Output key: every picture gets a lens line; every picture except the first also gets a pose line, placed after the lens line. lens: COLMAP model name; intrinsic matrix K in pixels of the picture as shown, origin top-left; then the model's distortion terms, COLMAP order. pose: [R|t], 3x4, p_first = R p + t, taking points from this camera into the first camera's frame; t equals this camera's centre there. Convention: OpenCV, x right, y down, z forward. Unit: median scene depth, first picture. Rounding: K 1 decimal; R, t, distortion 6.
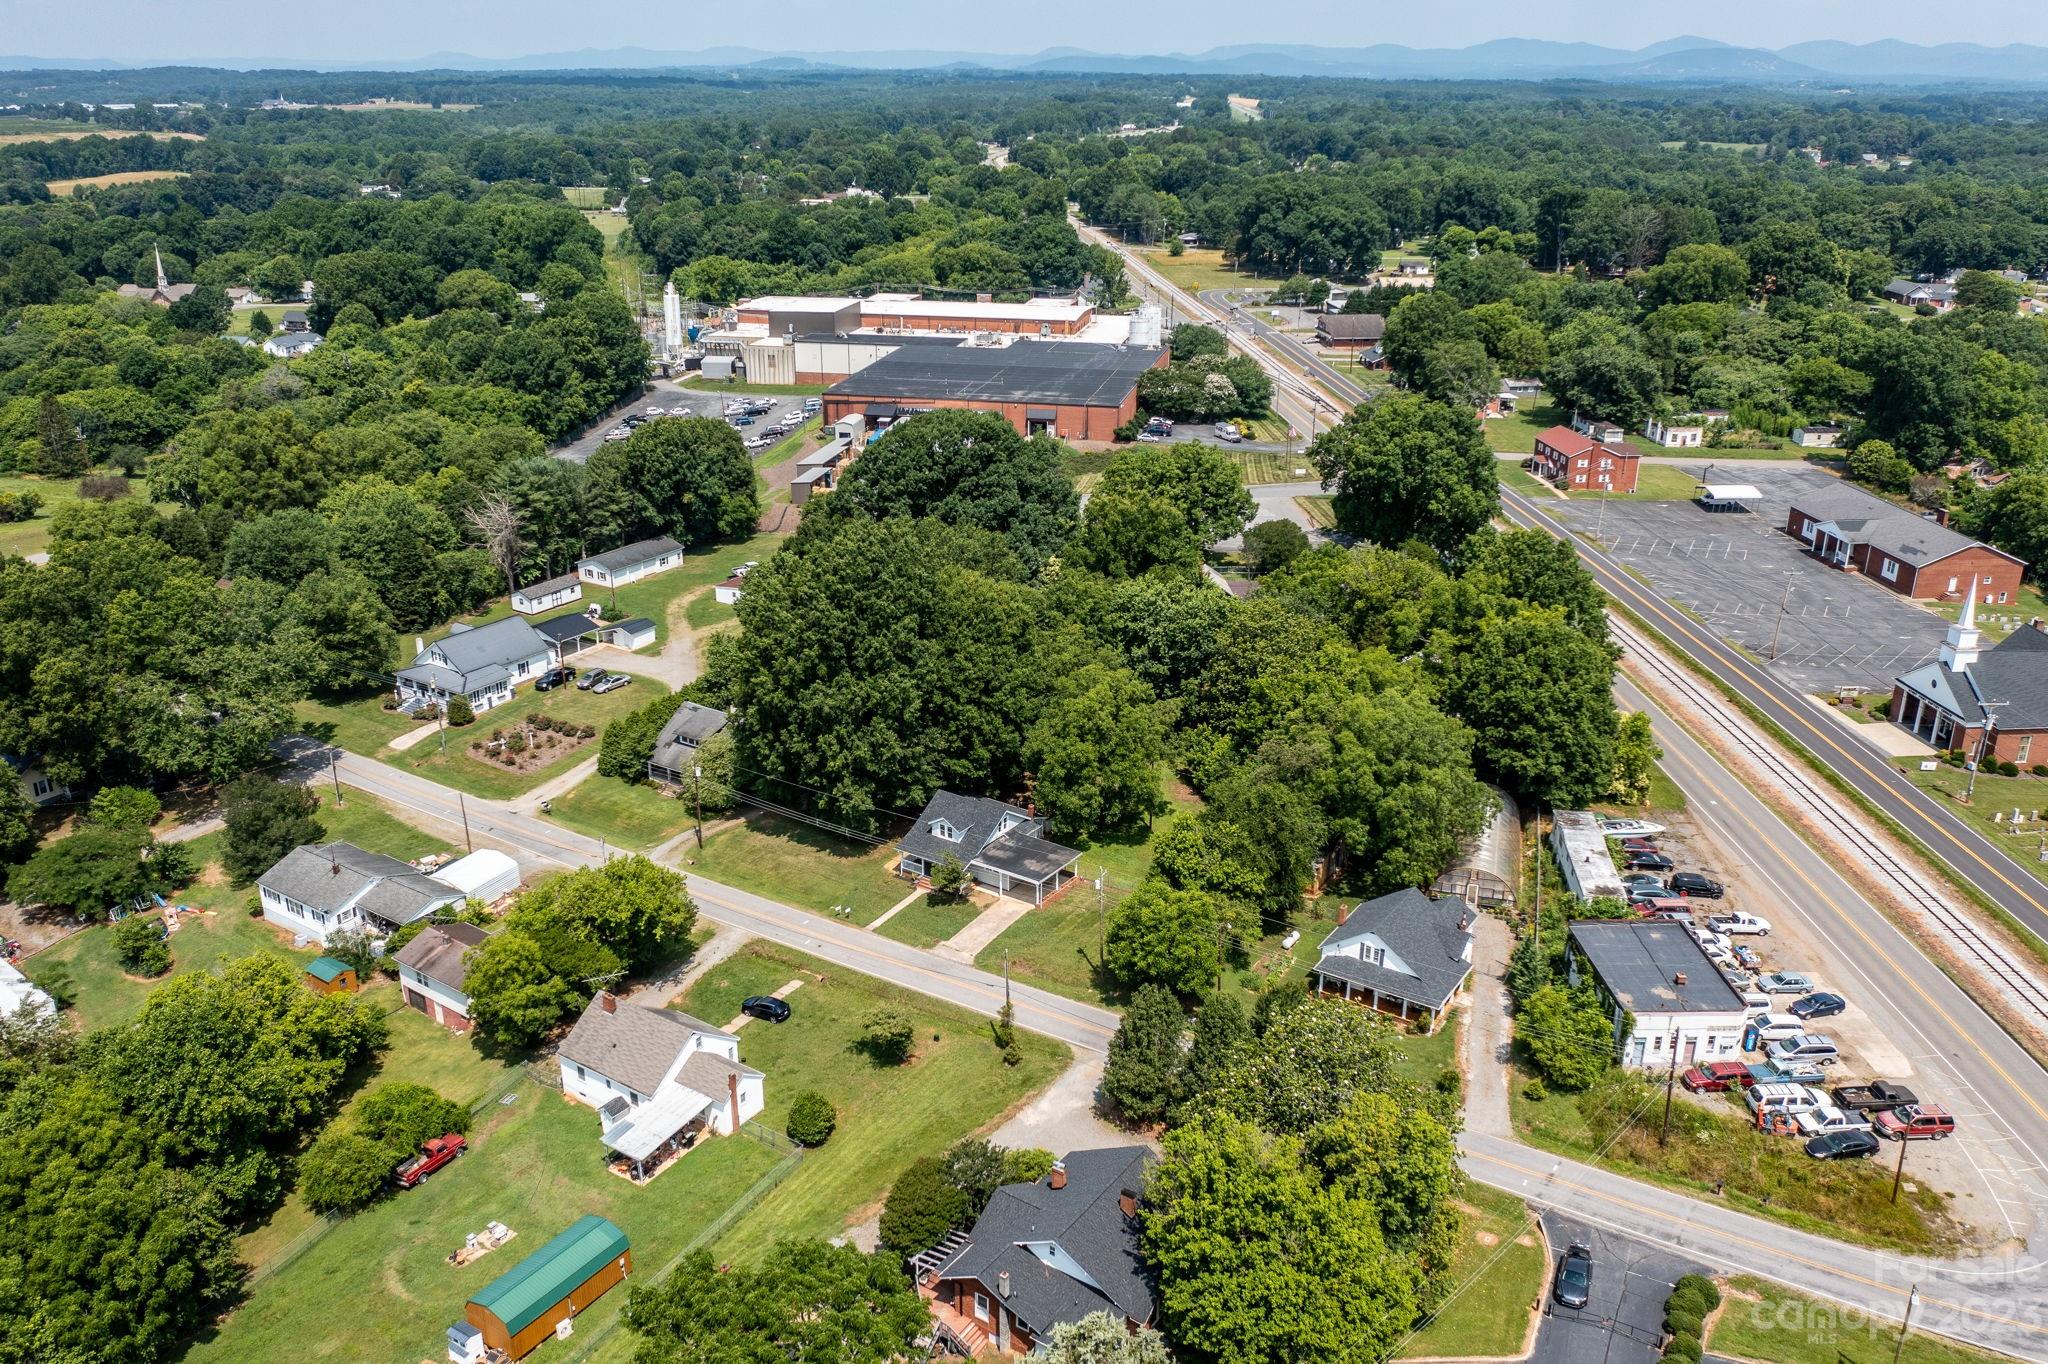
lens RADIAL K [[1587.6, 0, 1024.0], [0, 1587.6, 682.0], [0, 0, 1]] dist [-0.015738, 0.009112]
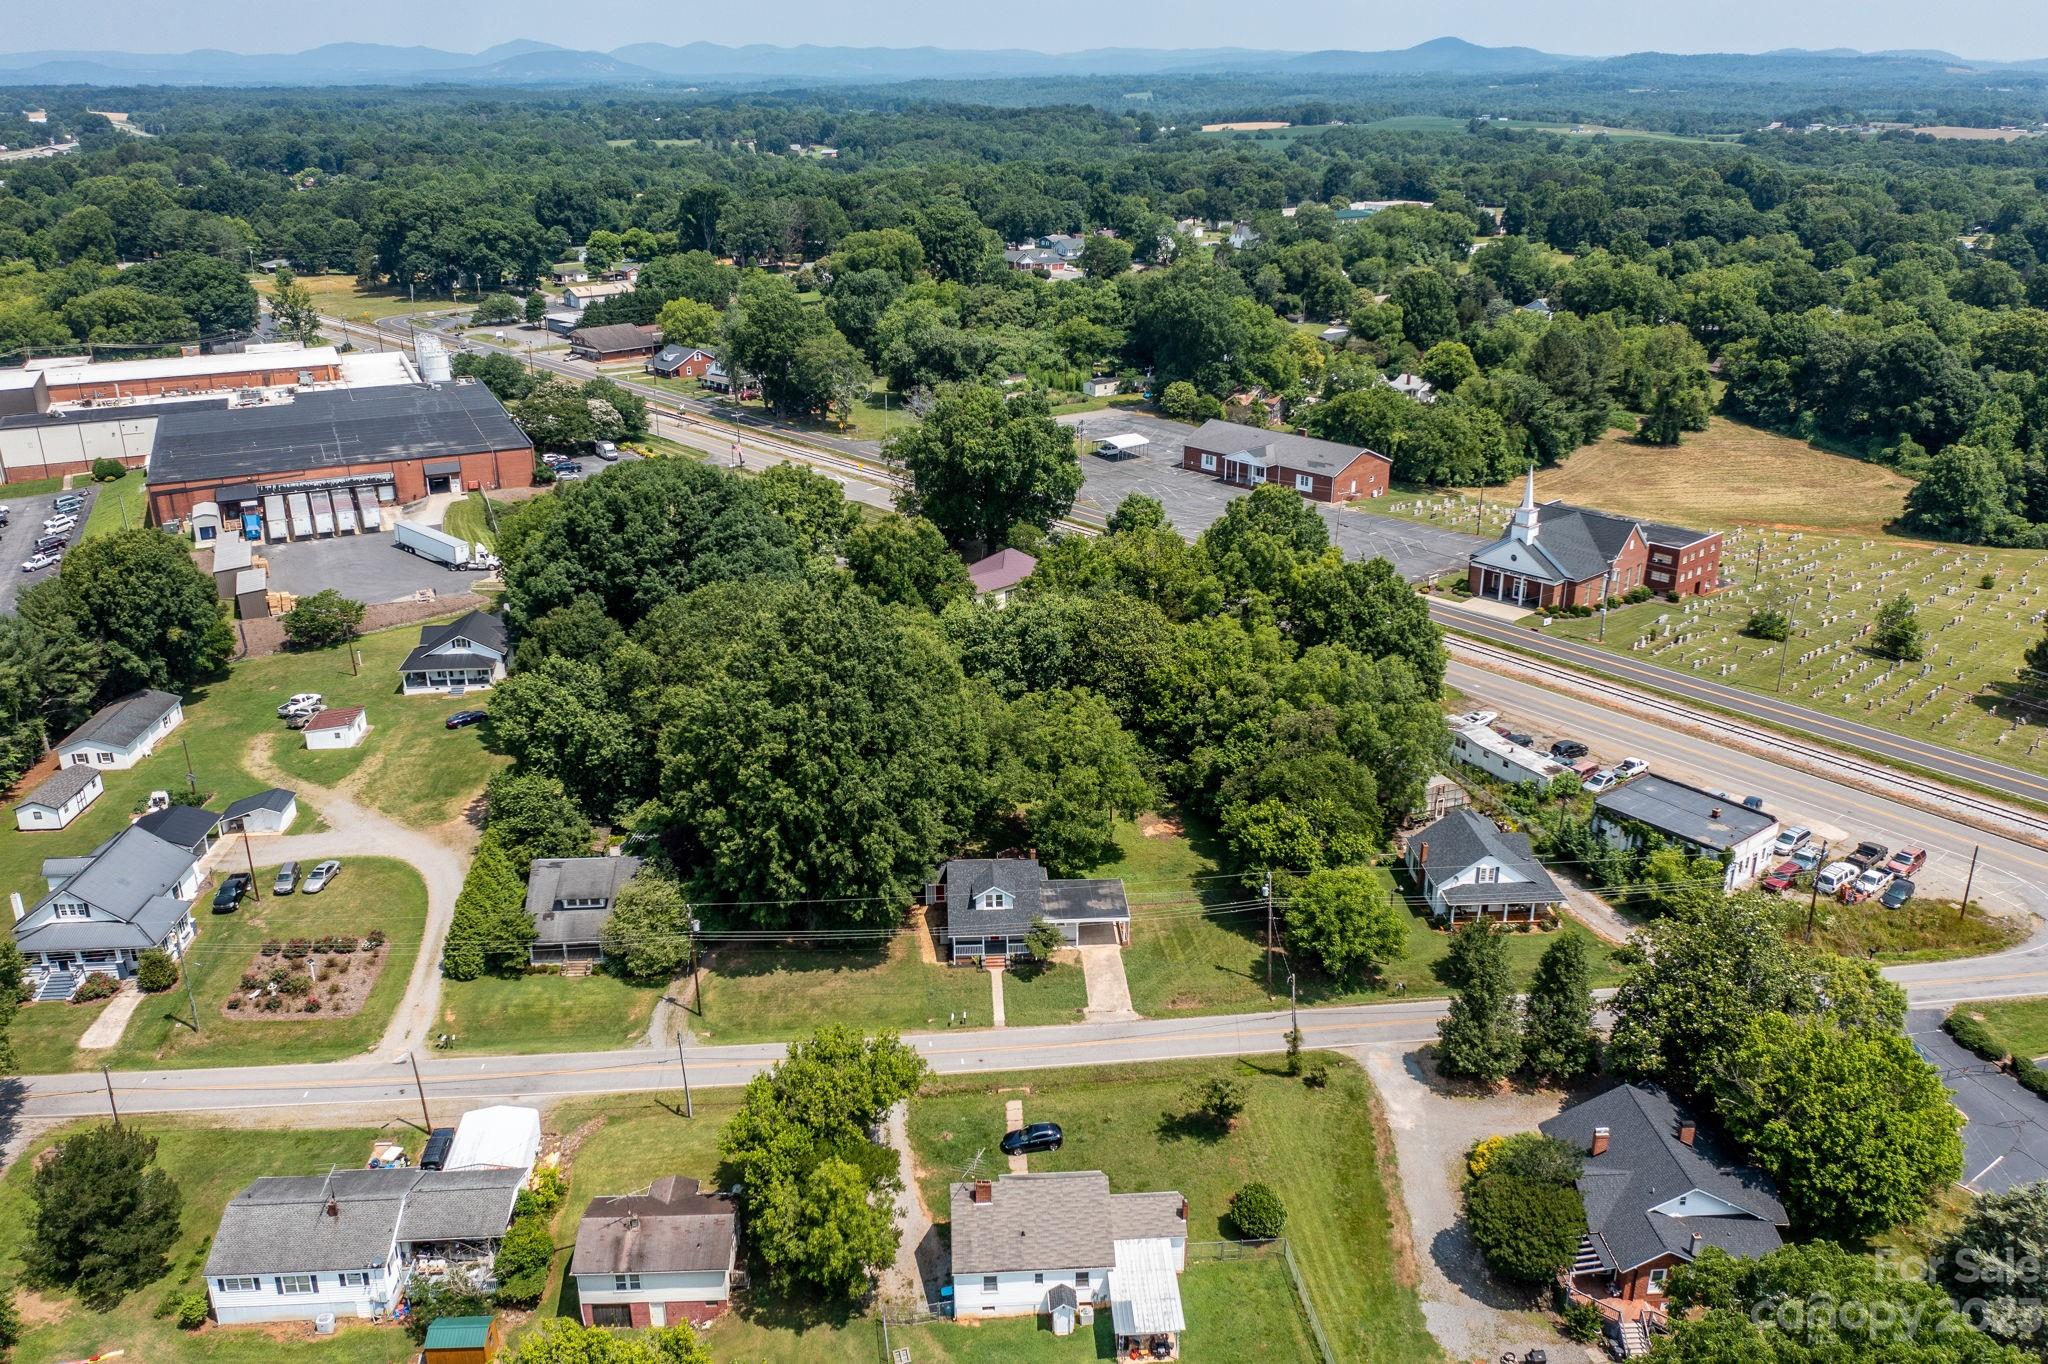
lens RADIAL K [[1587.6, 0, 1024.0], [0, 1587.6, 682.0], [0, 0, 1]] dist [-0.015738, 0.009112]
pose [[0.801245, -0.223433, 0.555054, -0.274370], [0.224578, 0.972140, 0.067139, -0.045833], [-0.554591, 0.070859, 0.829101, 0.119029]]
